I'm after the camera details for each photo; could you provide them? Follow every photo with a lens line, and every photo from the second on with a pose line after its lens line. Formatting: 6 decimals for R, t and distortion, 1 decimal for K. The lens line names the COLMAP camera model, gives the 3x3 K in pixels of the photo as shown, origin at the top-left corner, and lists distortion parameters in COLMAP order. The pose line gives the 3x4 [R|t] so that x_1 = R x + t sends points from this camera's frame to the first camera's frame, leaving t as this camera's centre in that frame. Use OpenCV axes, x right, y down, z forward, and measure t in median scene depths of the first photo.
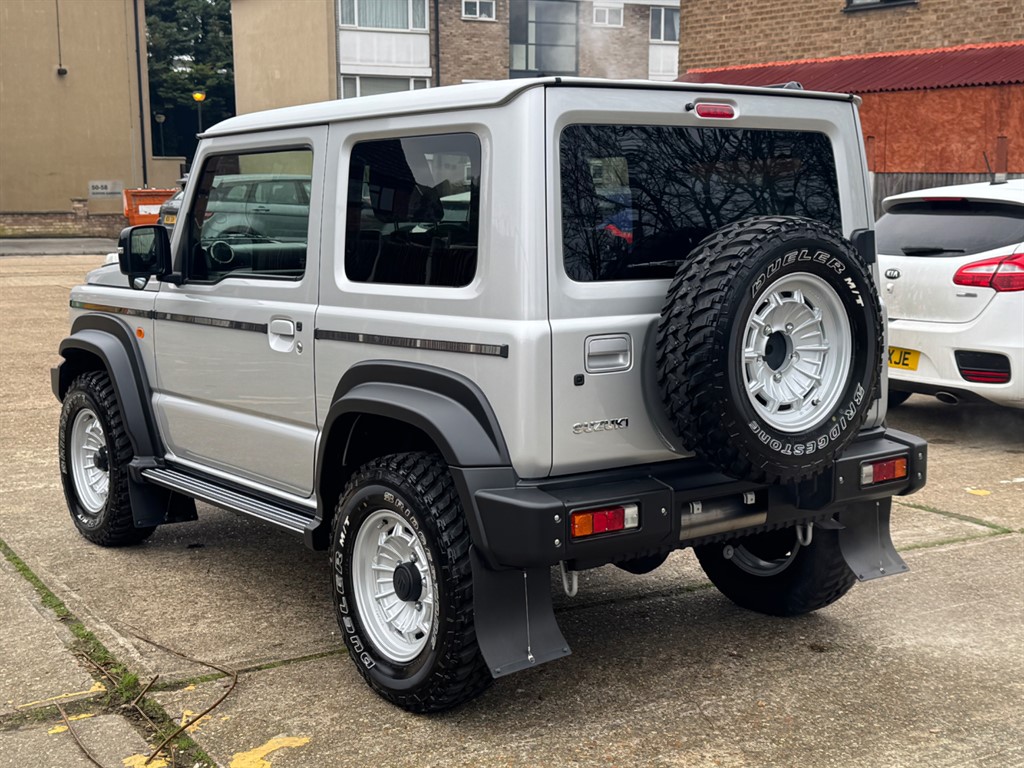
lens RADIAL K [[1389.5, 0, 512.0], [0, 1389.5, 384.0], [0, 0, 1]] dist [0.216399, -0.492377]
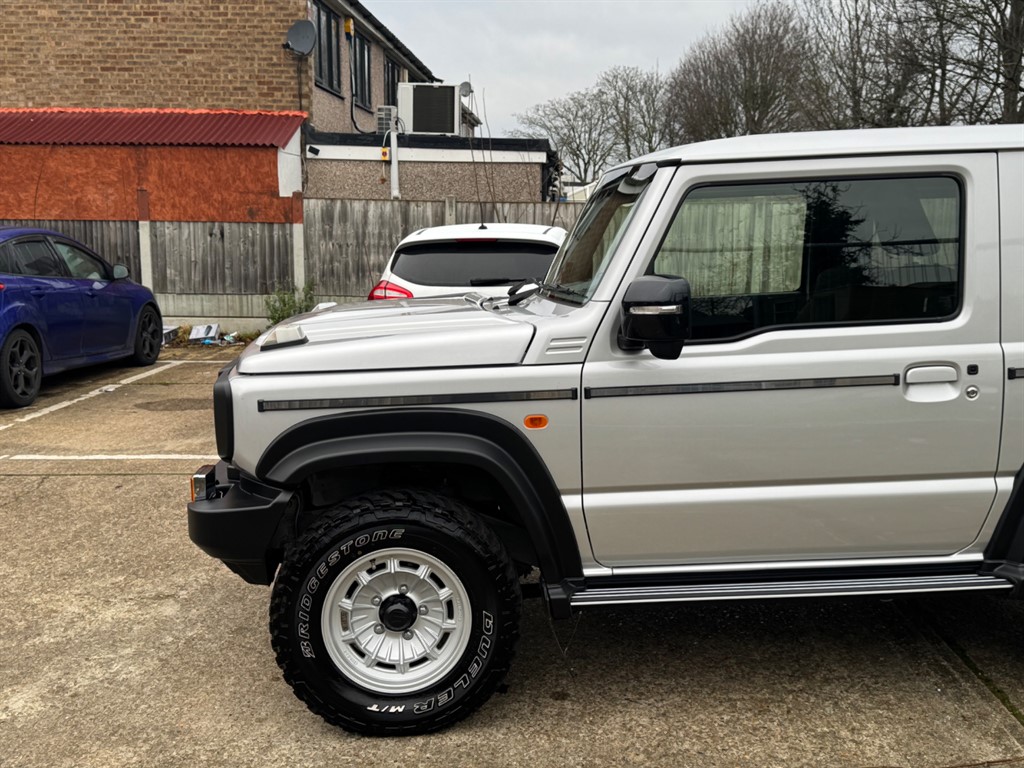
lens RADIAL K [[1093.1, 0, 512.0], [0, 1093.1, 384.0], [0, 0, 1]] dist [0.159908, -0.310336]
pose [[0.551151, -0.123940, 0.825150, -0.763816], [0.128296, 0.989735, 0.062968, -0.096595], [-0.824484, 0.071158, 0.561394, 0.692846]]
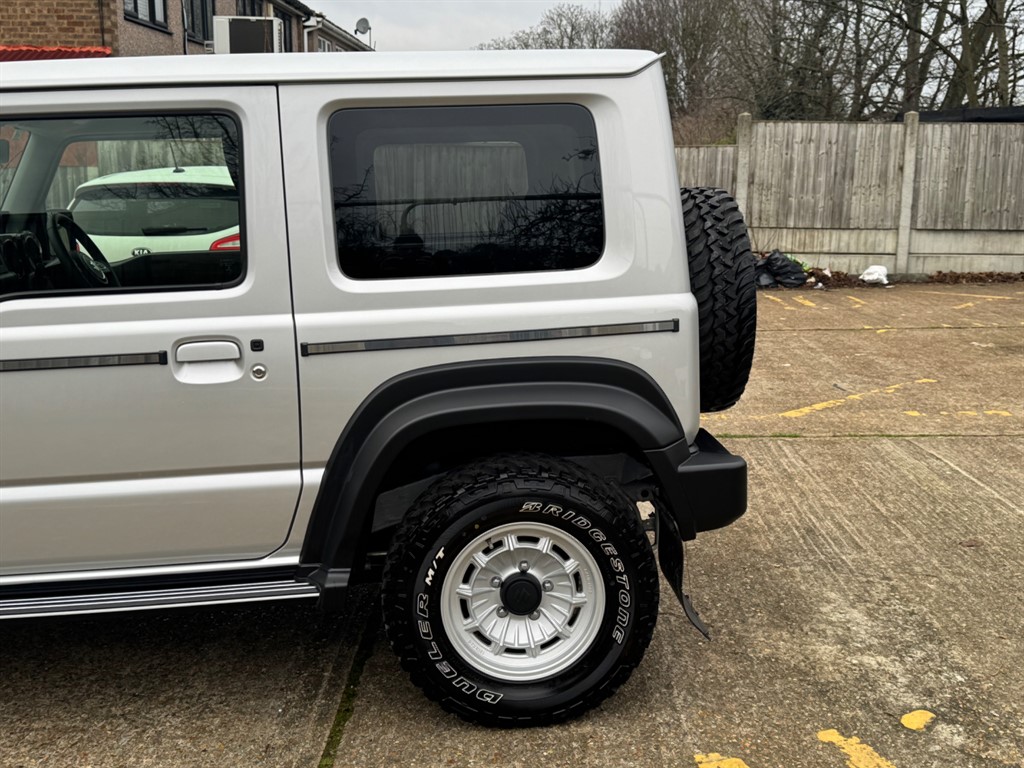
lens RADIAL K [[1093.1, 0, 512.0], [0, 1093.1, 384.0], [0, 0, 1]] dist [0.159908, -0.310336]
pose [[0.526519, -0.169392, 0.833117, -0.491881], [0.134320, 0.984216, 0.115225, -0.059440], [-0.839486, 0.051236, 0.540961, 0.451144]]
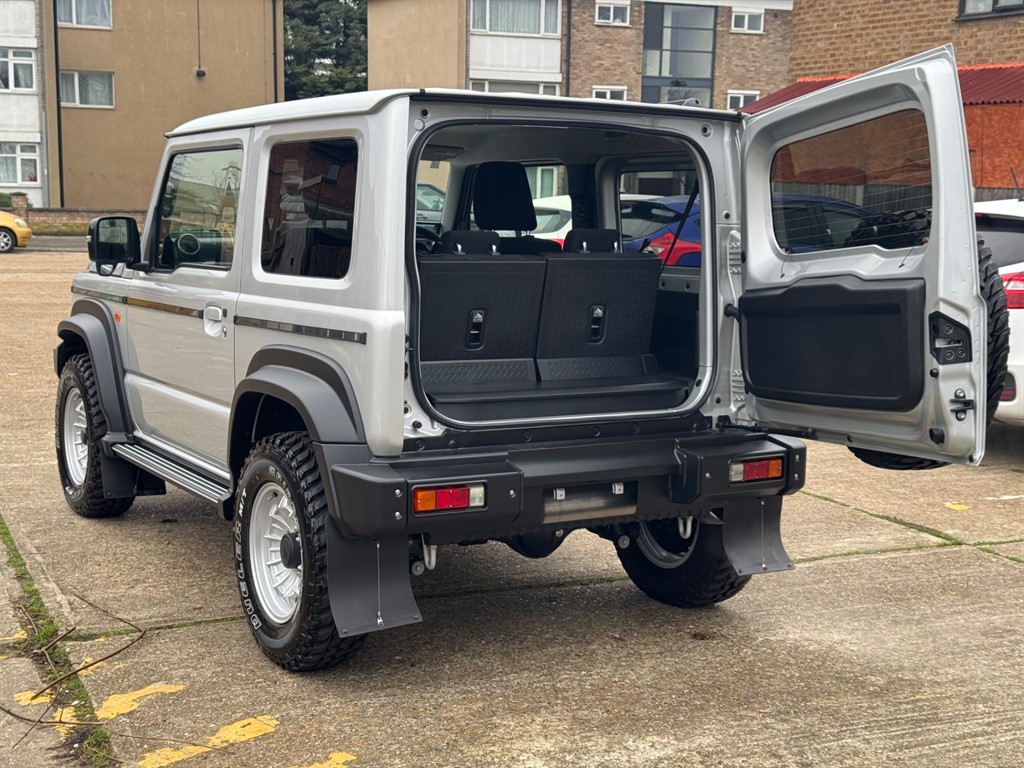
lens RADIAL K [[1429.4, 0, 512.0], [0, 1429.4, 384.0], [0, 0, 1]] dist [0.208219, -0.485752]
pose [[0.994222, 0.035878, -0.101168, 0.151006], [-0.036800, 0.999296, -0.007261, 0.011081], [0.100836, 0.010942, 0.994843, -0.067749]]
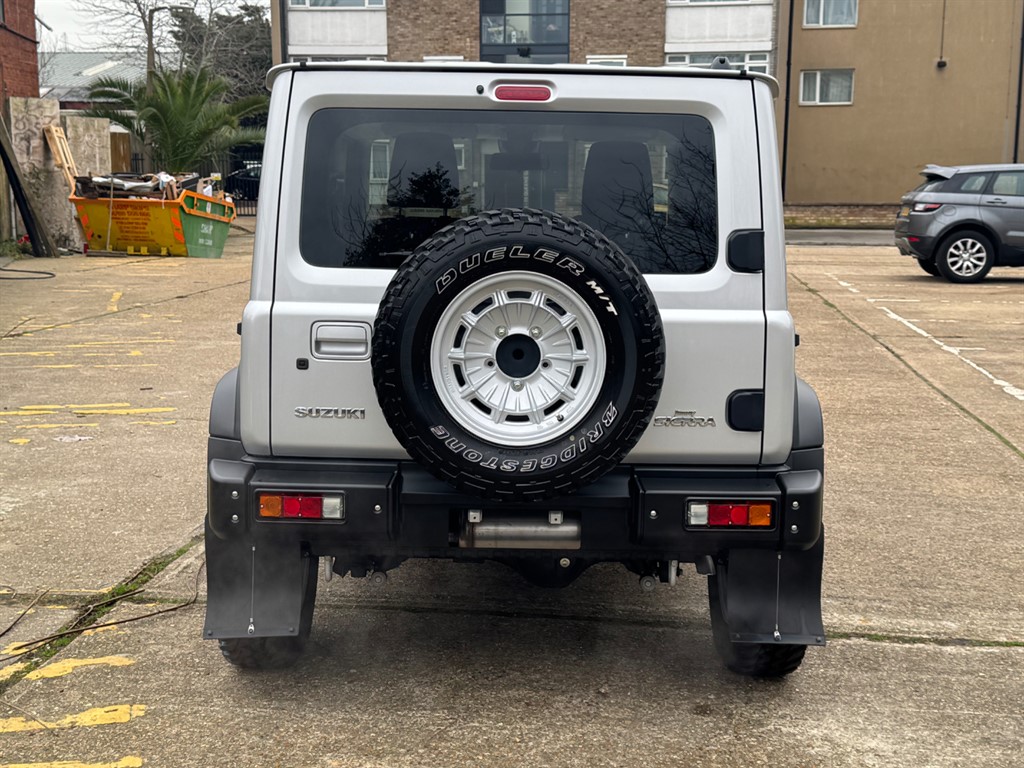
lens RADIAL K [[1389.5, 0, 512.0], [0, 1389.5, 384.0], [0, 0, 1]] dist [0.216399, -0.492377]
pose [[0.797820, 0.102534, -0.594113, 0.520401], [-0.099659, 0.994304, 0.037772, -0.028105], [0.594602, 0.029073, 0.803495, 0.191457]]
